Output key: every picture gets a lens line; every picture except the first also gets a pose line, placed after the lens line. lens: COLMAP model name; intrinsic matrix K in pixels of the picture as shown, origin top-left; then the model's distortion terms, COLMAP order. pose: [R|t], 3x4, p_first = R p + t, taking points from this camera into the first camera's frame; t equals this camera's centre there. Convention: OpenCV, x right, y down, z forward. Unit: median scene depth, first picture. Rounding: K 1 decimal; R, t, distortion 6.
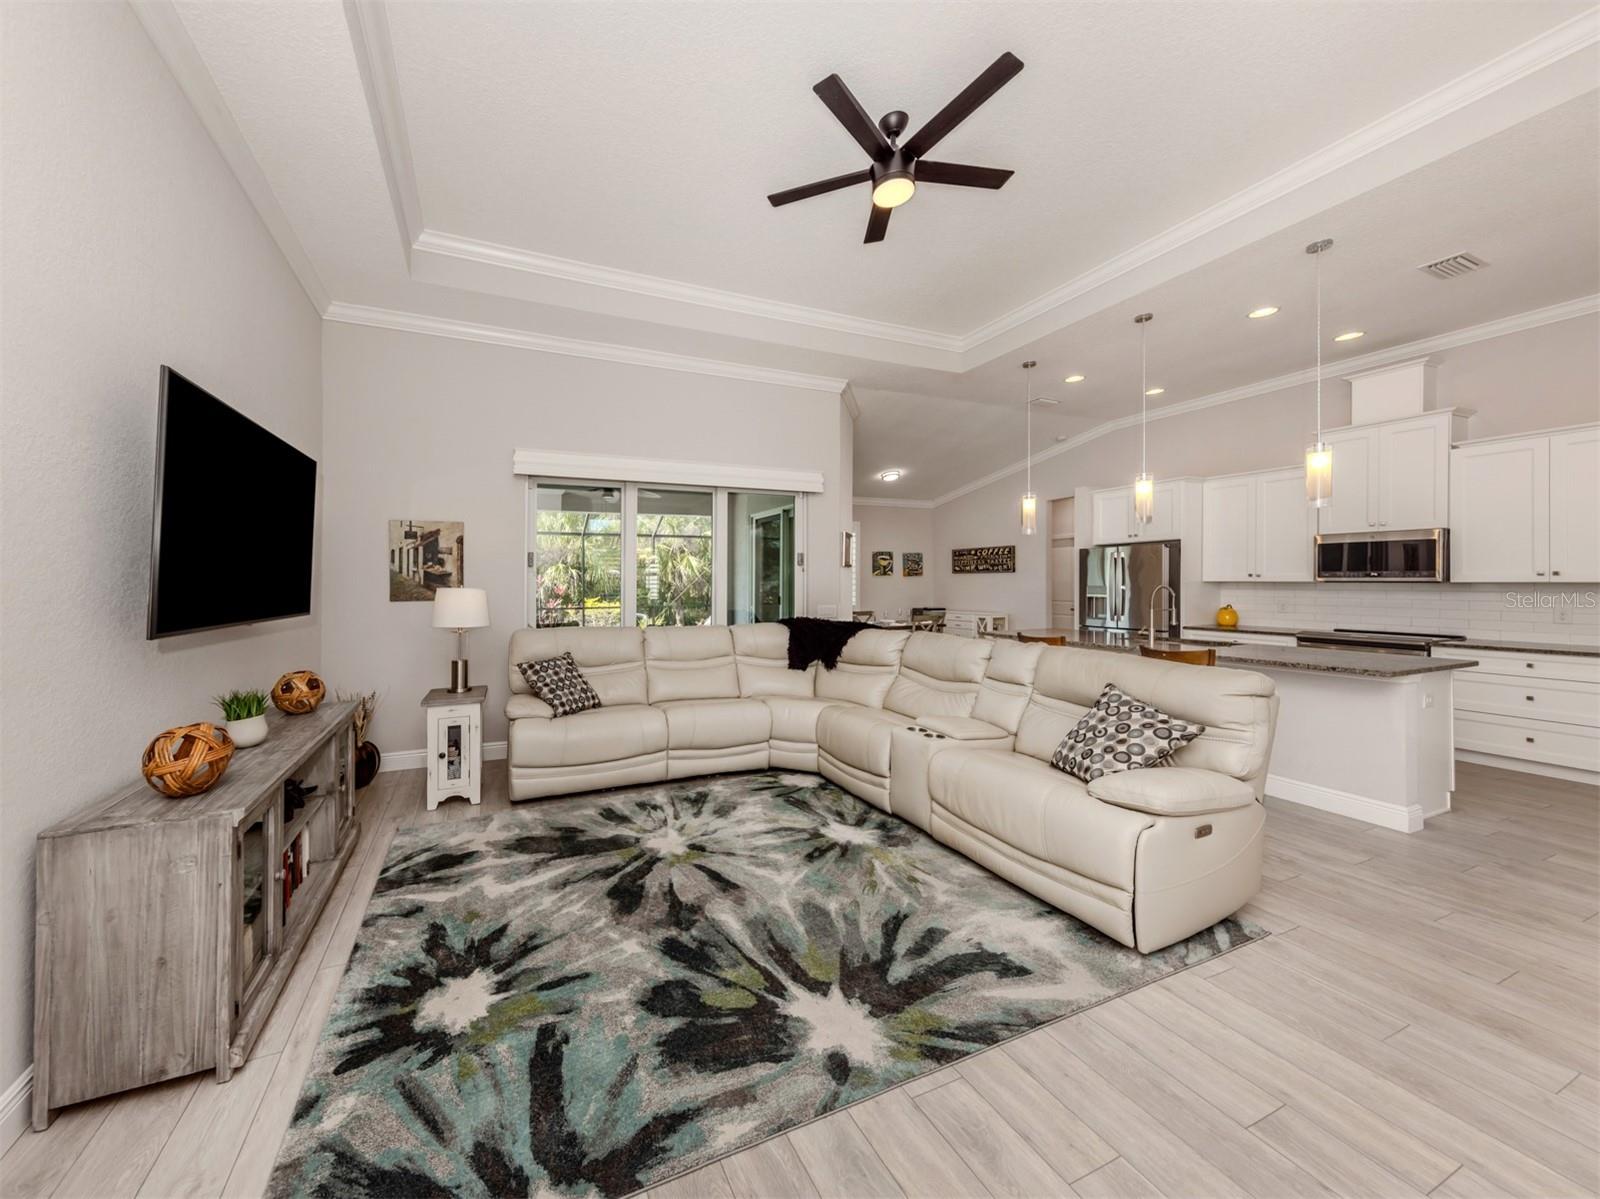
lens RADIAL K [[575.0, 0, 706.1], [0, 575.0, 578.1], [0, 0, 1]] dist [0.008581, -0.001289]
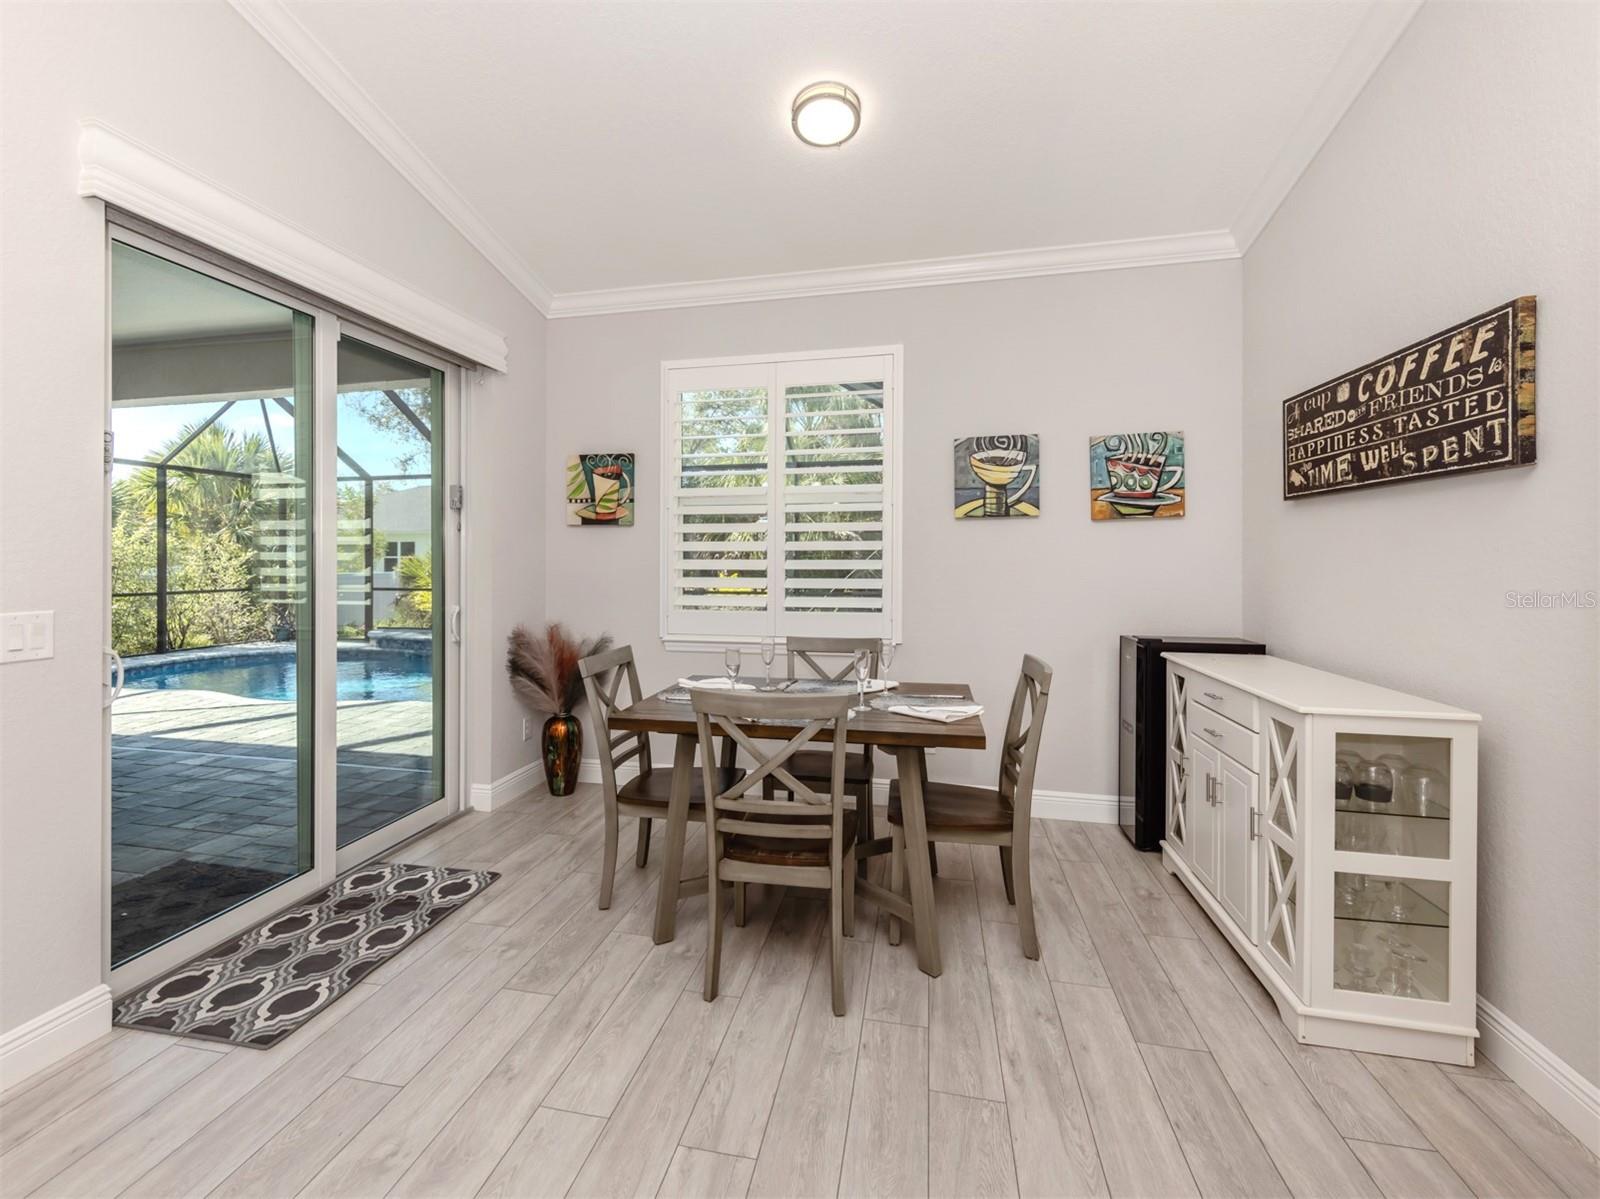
lens RADIAL K [[734.6, 0, 756.2], [0, 734.6, 564.2], [0, 0, 1]] dist [0.011084, -0.000803]
pose [[0.826373, 0.009905, -0.563036, 0.885393], [0.001122, 0.999814, 0.019235, 0.024649], [0.563122, -0.016527, 0.826209, 1.320180]]
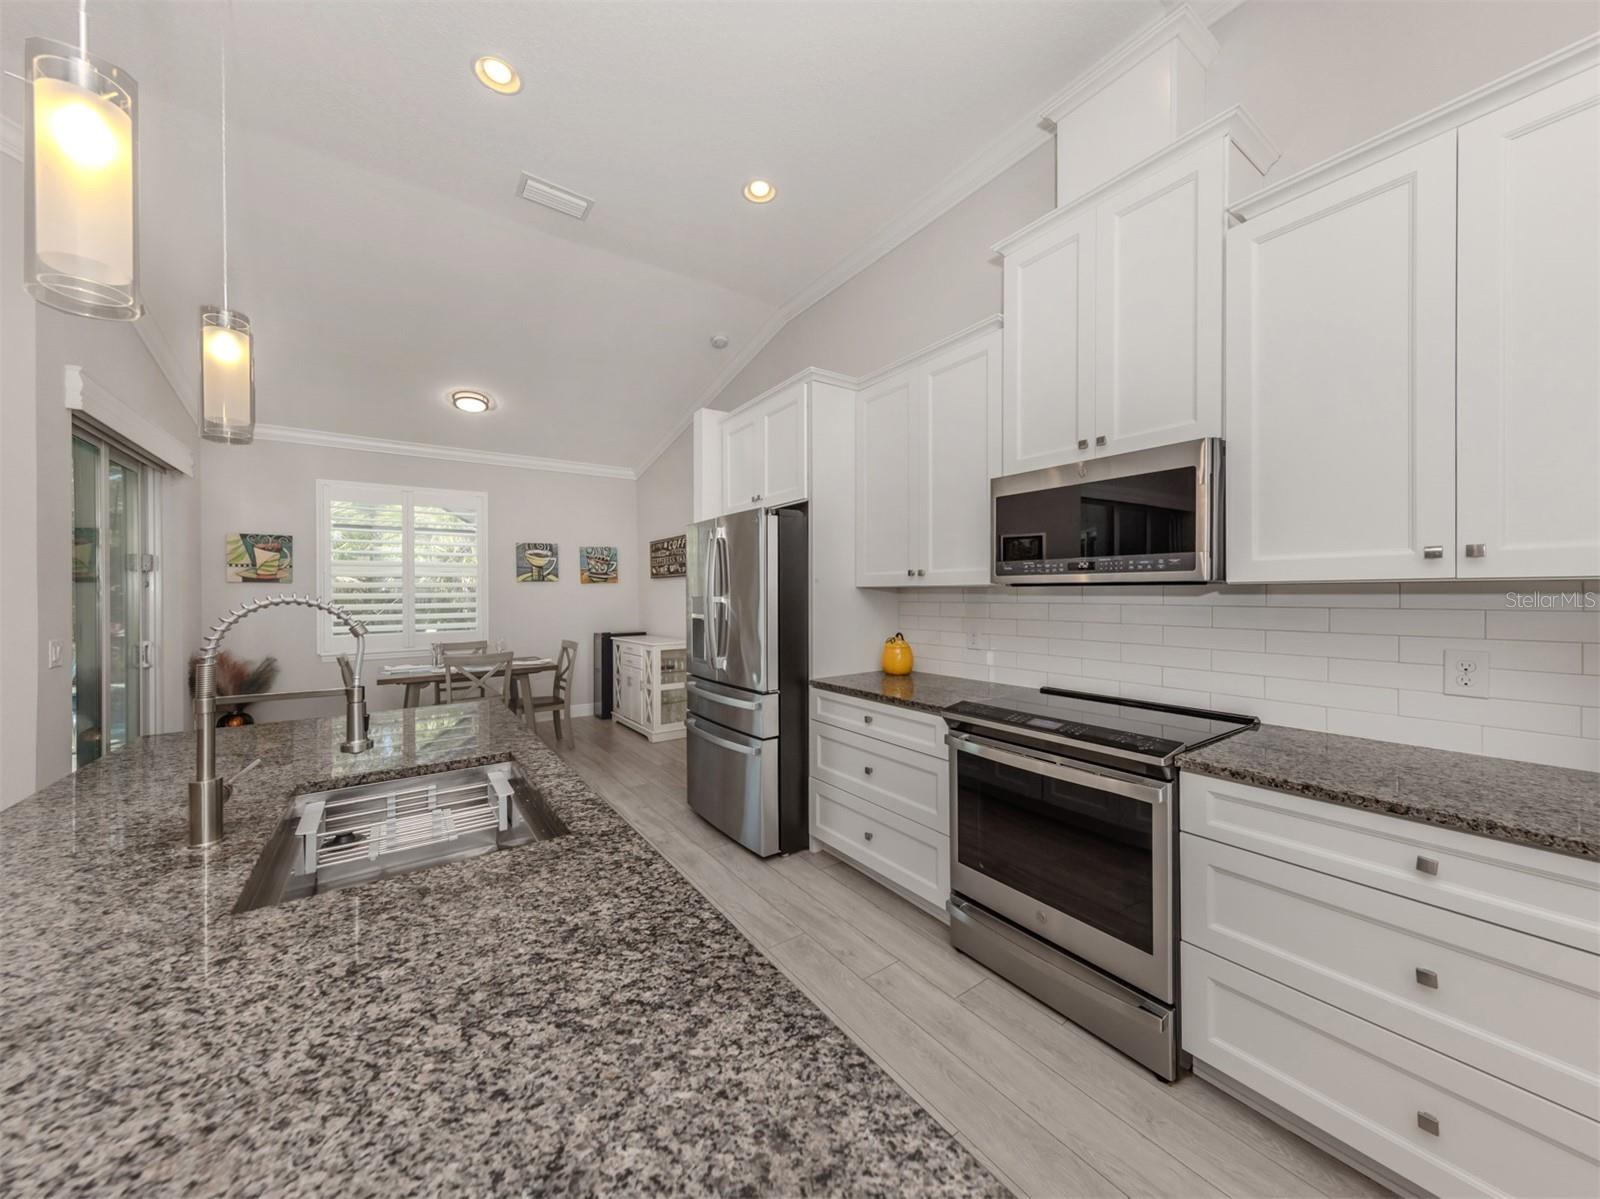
lens RADIAL K [[575.0, 0, 801.3], [0, 575.0, 596.3], [0, 0, 1]] dist [0.008581, -0.001289]
pose [[0.969290, -0.005977, 0.245850, 0.912059], [0.003252, 0.999929, 0.011490, 0.010566], [-0.245901, -0.010338, 0.969240, 0.697351]]
